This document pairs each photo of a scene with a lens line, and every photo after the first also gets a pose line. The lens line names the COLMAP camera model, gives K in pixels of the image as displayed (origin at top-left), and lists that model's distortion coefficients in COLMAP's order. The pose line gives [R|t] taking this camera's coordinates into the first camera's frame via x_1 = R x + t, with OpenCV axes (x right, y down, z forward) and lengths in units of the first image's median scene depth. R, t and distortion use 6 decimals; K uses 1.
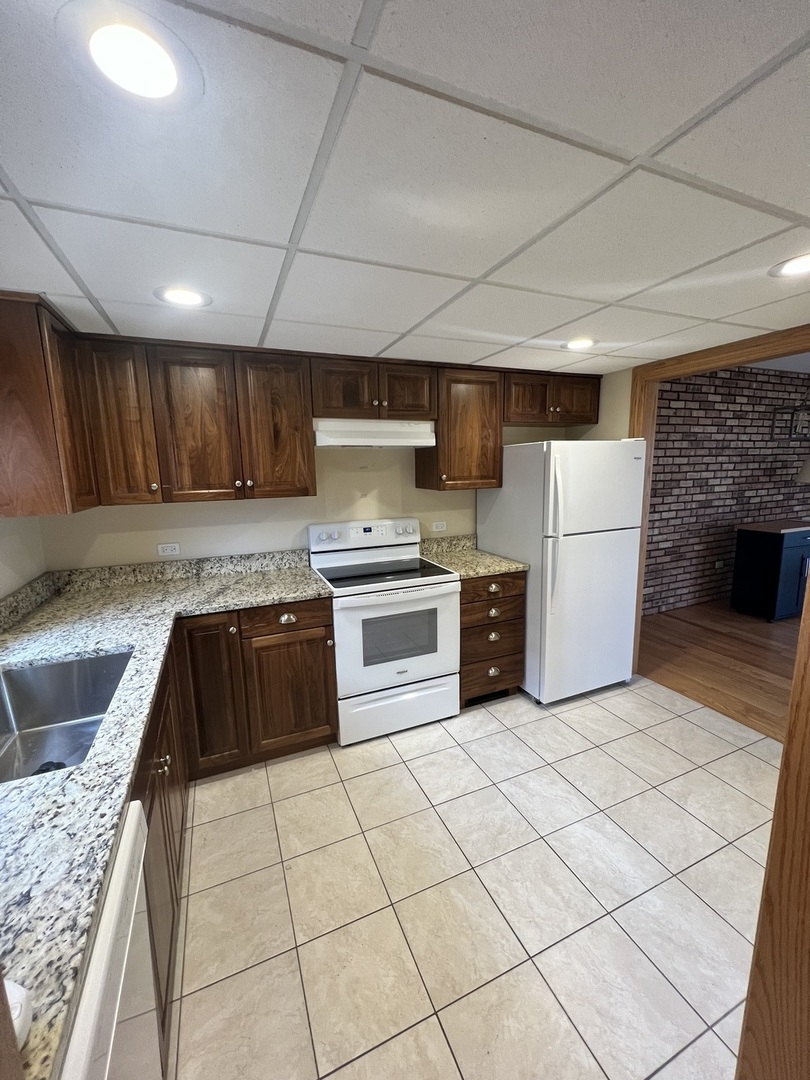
lens RADIAL K [[429.6, 0, 404.1], [0, 429.6, 540.1], [0, 0, 1]] dist [-0.002260, 0.000325]
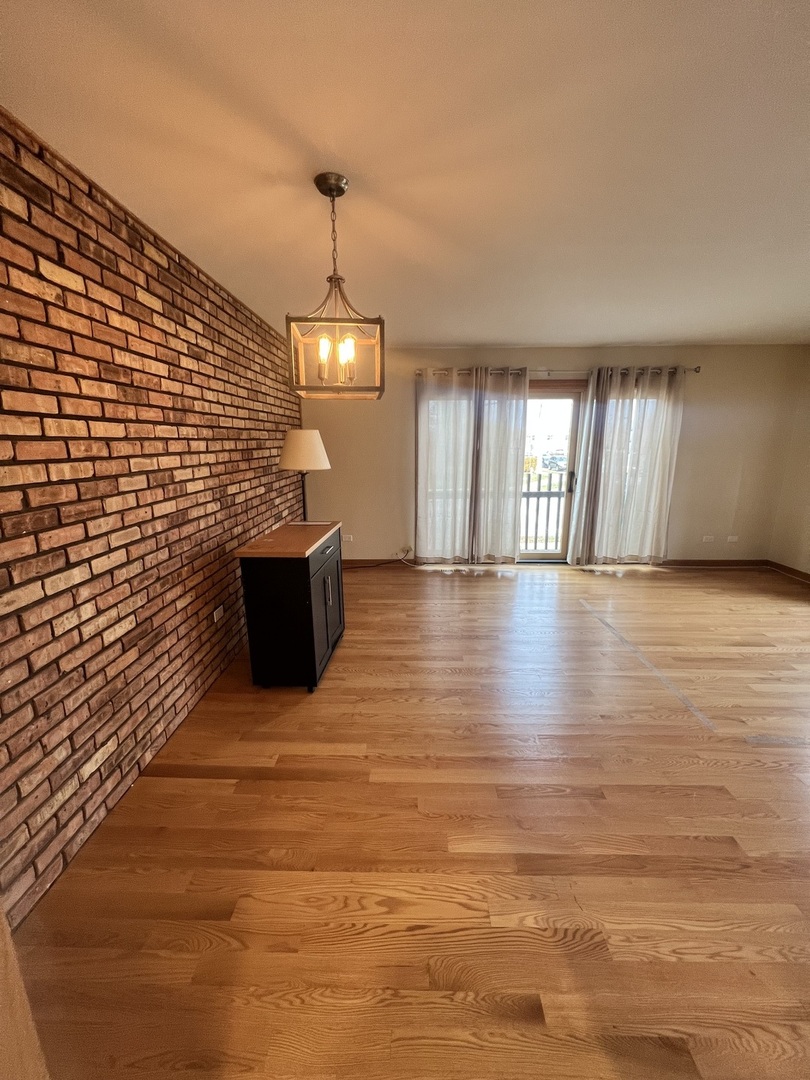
lens RADIAL K [[429.6, 0, 401.4], [0, 429.6, 539.5], [0, 0, 1]] dist [-0.002260, 0.000325]
pose [[0.413637, -0.184227, 0.891608, 0.355530], [0.149721, 0.979745, 0.132979, -0.089608], [-0.898047, 0.078487, 0.432842, 0.547978]]
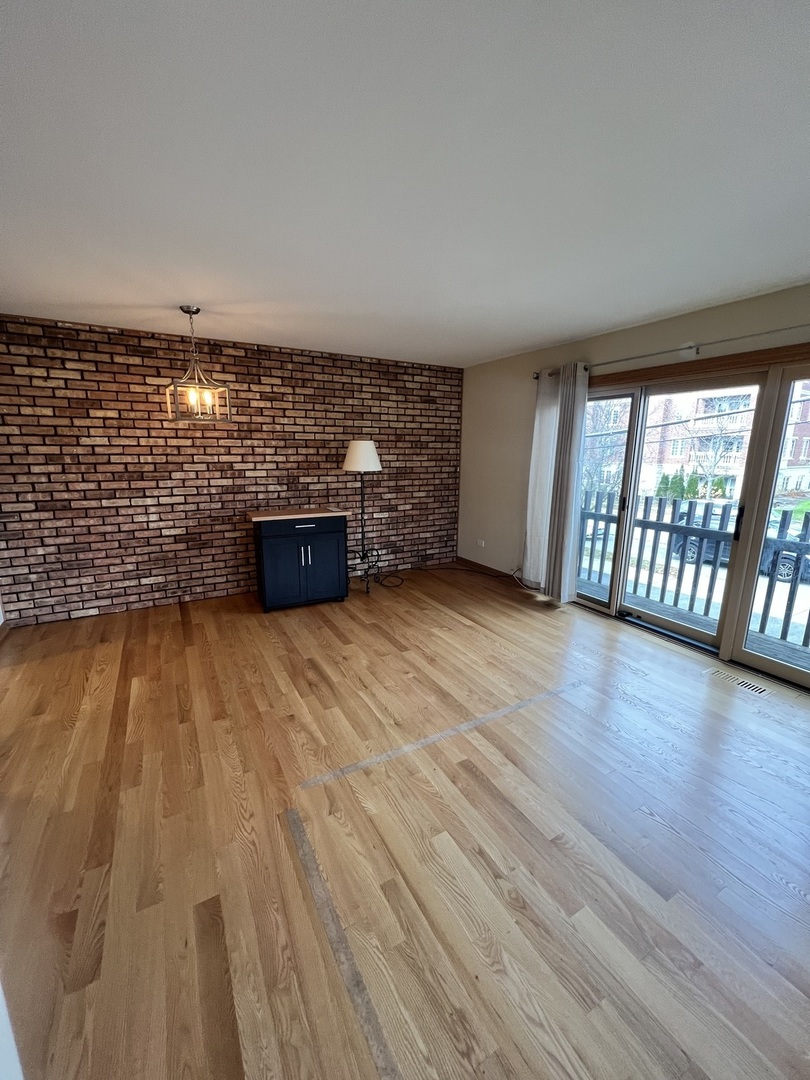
lens RADIAL K [[429.6, 0, 402.3], [0, 429.6, 539.8], [0, 0, 1]] dist [-0.002260, 0.000325]
pose [[0.994009, 0.008270, 0.108982, 0.987991], [-0.012454, 0.999209, 0.037767, -0.012965], [-0.108583, -0.038898, 0.993326, 0.004487]]
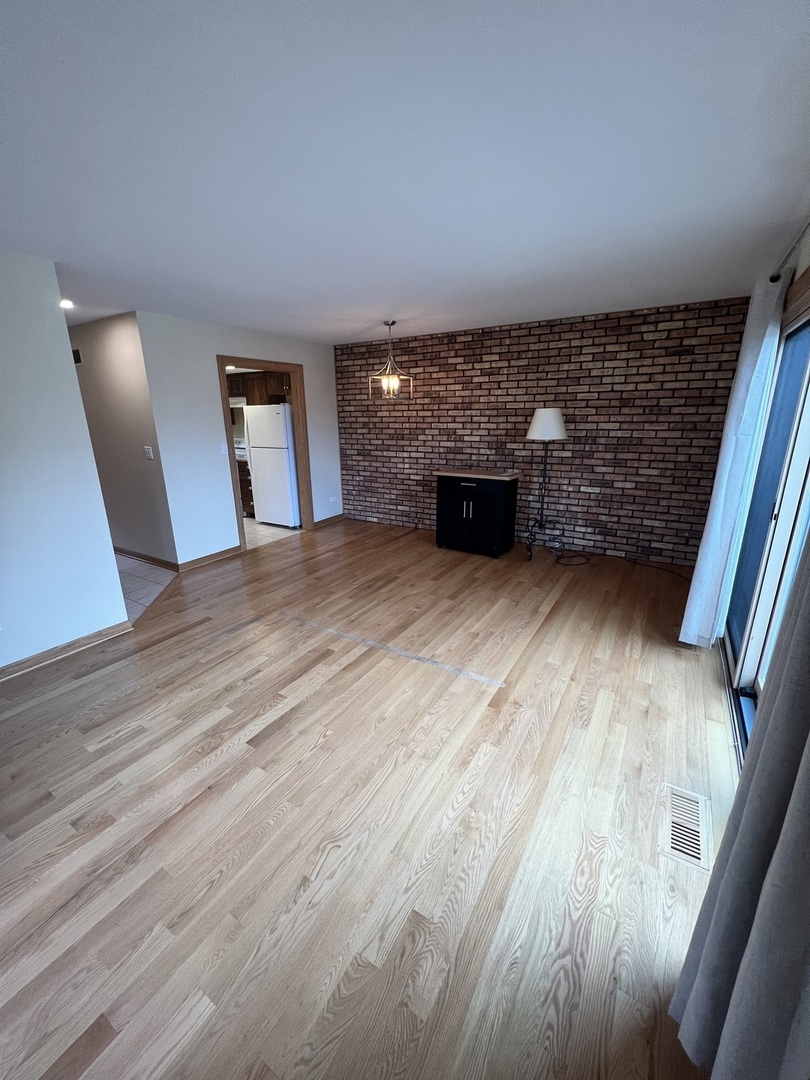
lens RADIAL K [[429.6, 0, 403.8], [0, 429.6, 539.7], [0, 0, 1]] dist [-0.002260, 0.000325]
pose [[0.574382, 0.245151, -0.781016, 1.658760], [-0.140755, 0.969470, 0.200789, -0.063607], [0.806395, -0.005398, 0.591352, 0.163888]]
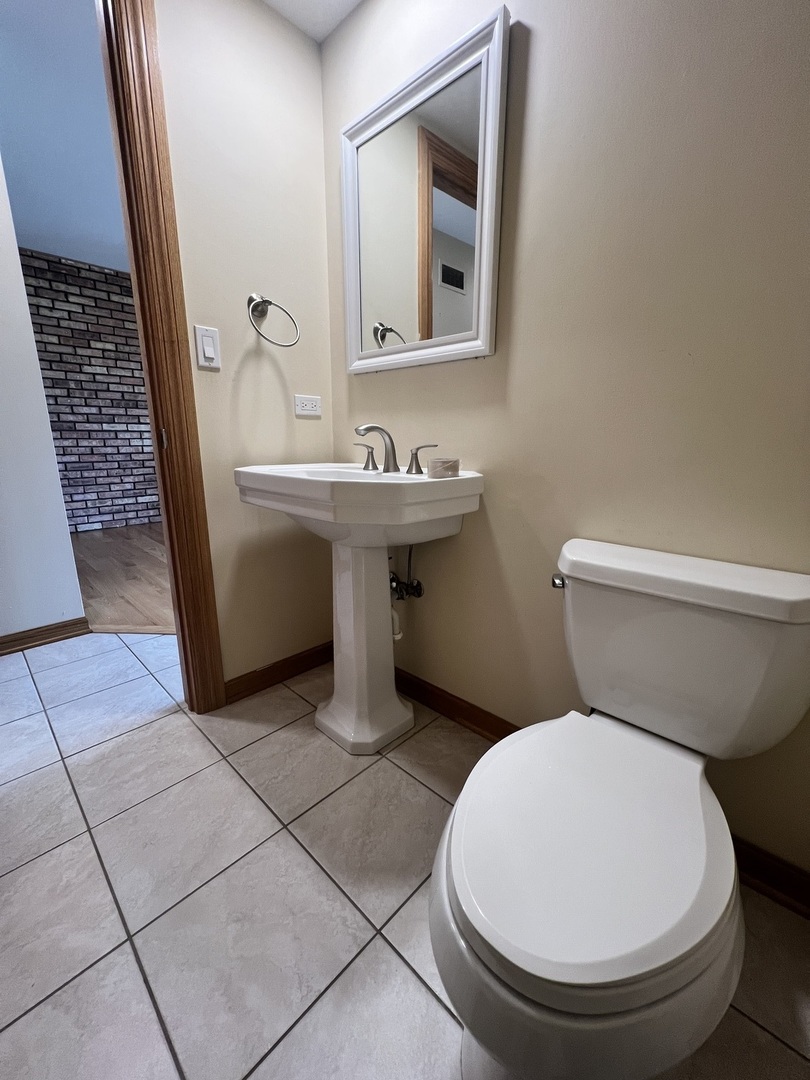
lens RADIAL K [[429.6, 0, 402.0], [0, 429.6, 539.2], [0, 0, 1]] dist [-0.002260, 0.000325]
pose [[0.922533, -0.062999, 0.380742, 0.722908], [0.039650, 0.996837, 0.068870, 0.166944], [-0.383877, -0.048439, 0.922113, -0.240366]]
